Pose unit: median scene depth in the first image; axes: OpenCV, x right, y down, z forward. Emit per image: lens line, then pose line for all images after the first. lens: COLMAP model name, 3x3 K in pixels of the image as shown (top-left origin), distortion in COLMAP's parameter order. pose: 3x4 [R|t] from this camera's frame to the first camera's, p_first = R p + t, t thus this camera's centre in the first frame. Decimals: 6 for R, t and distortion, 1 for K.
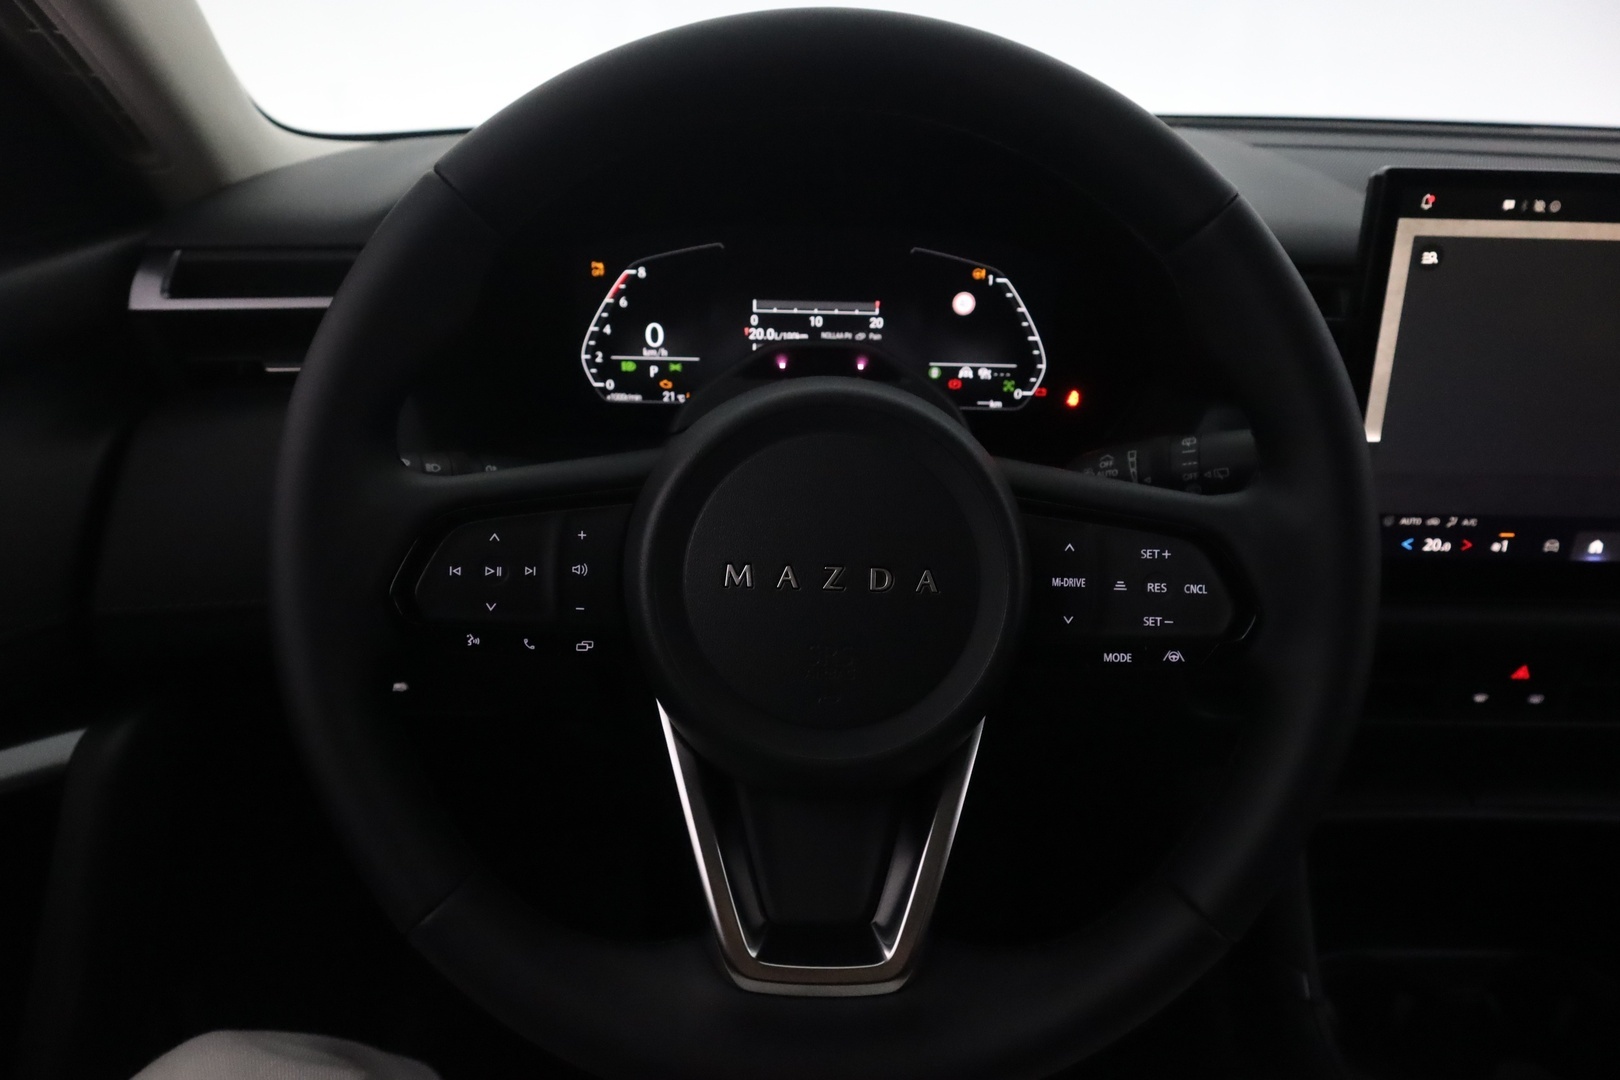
lens RADIAL K [[1172.8, 0, 772.1], [0, 1172.8, 545.5], [0, 0, 1]] dist [0.000186, 0.002198]
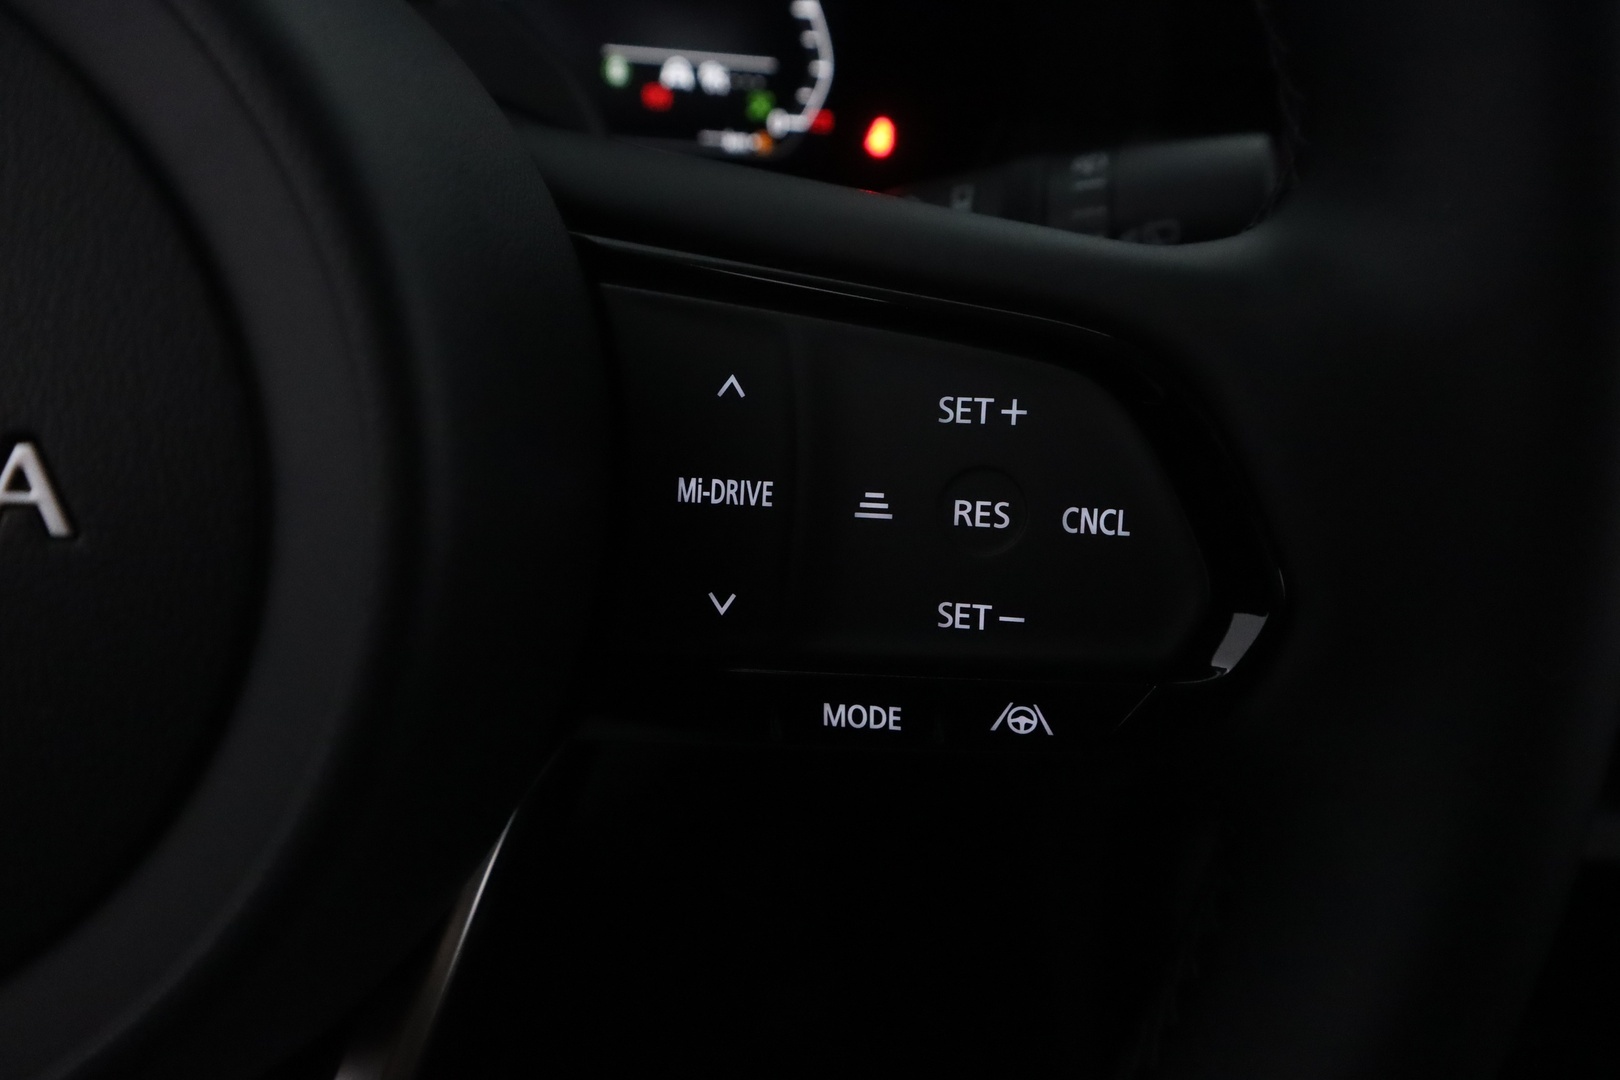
lens RADIAL K [[1172.8, 0, 772.1], [0, 1172.8, 545.5], [0, 0, 1]] dist [0.000186, 0.002198]
pose [[0.995366, 0.013916, 0.095141, 0.165506], [-0.023414, 0.994766, 0.099459, 0.009309], [-0.093259, -0.101226, 0.990483, 0.471129]]
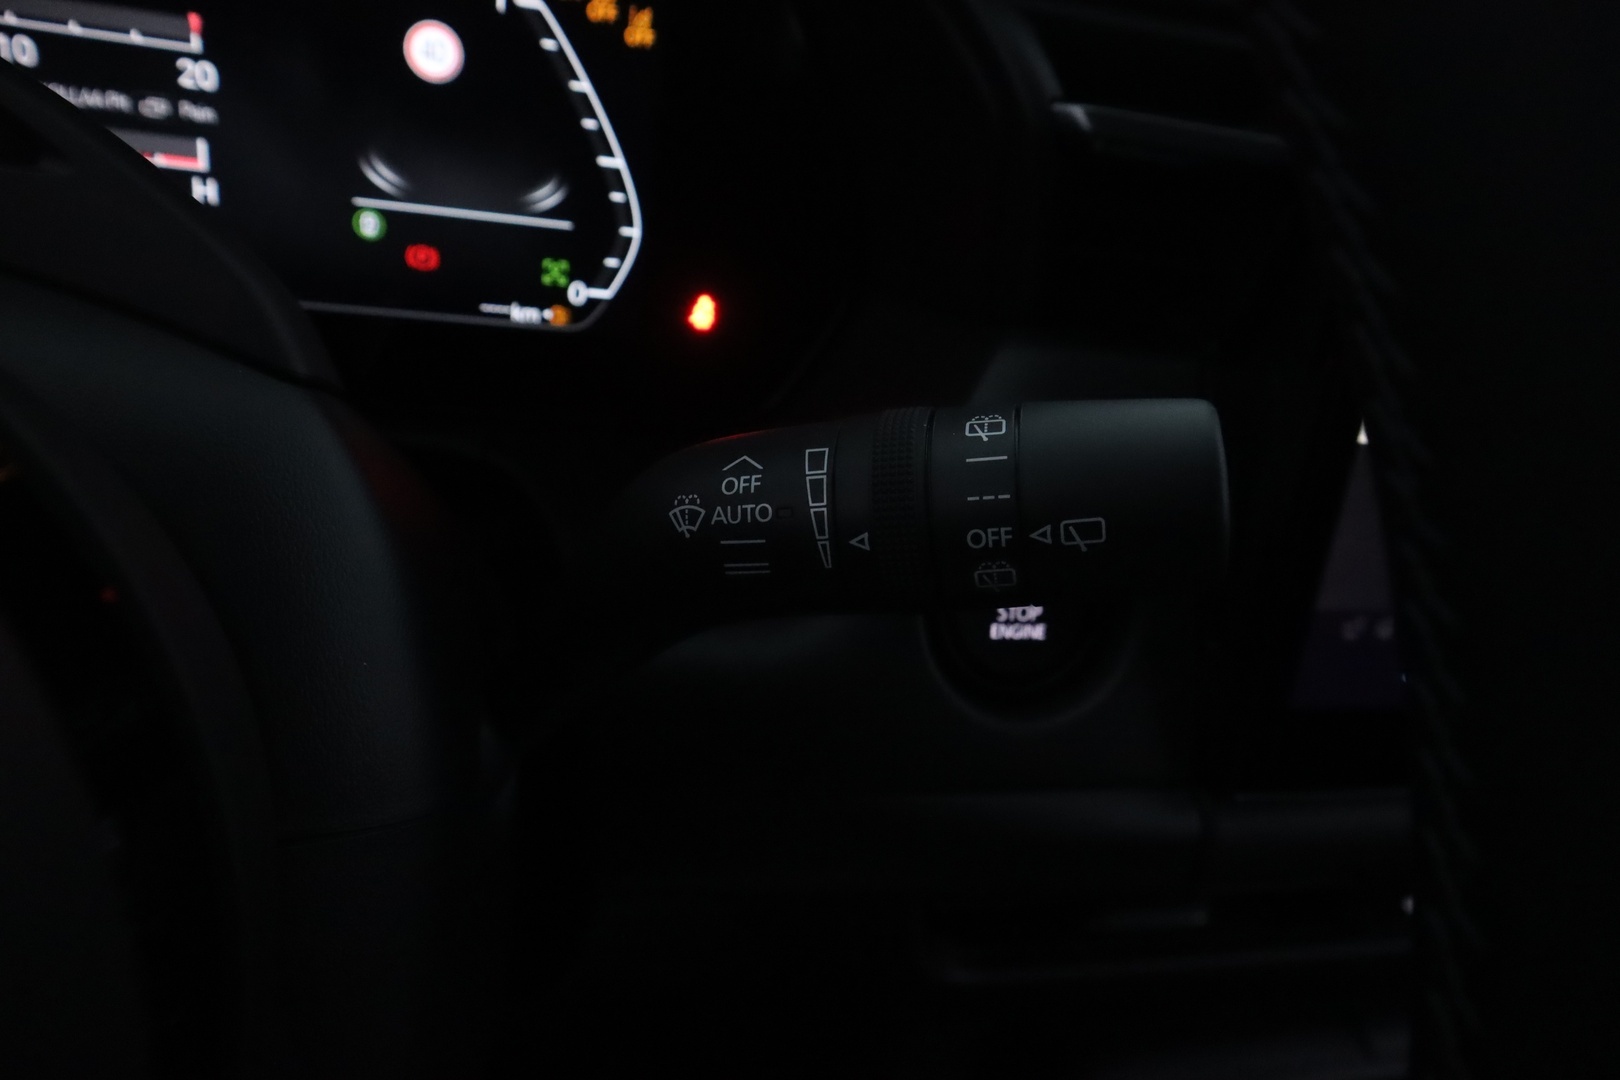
lens RADIAL K [[1172.8, 0, 772.1], [0, 1172.8, 545.5], [0, 0, 1]] dist [0.000186, 0.002198]
pose [[0.969222, 0.020052, 0.245369, 0.181640], [-0.028710, 0.999083, 0.031759, -0.053541], [-0.244508, -0.037826, 0.968909, 0.578719]]
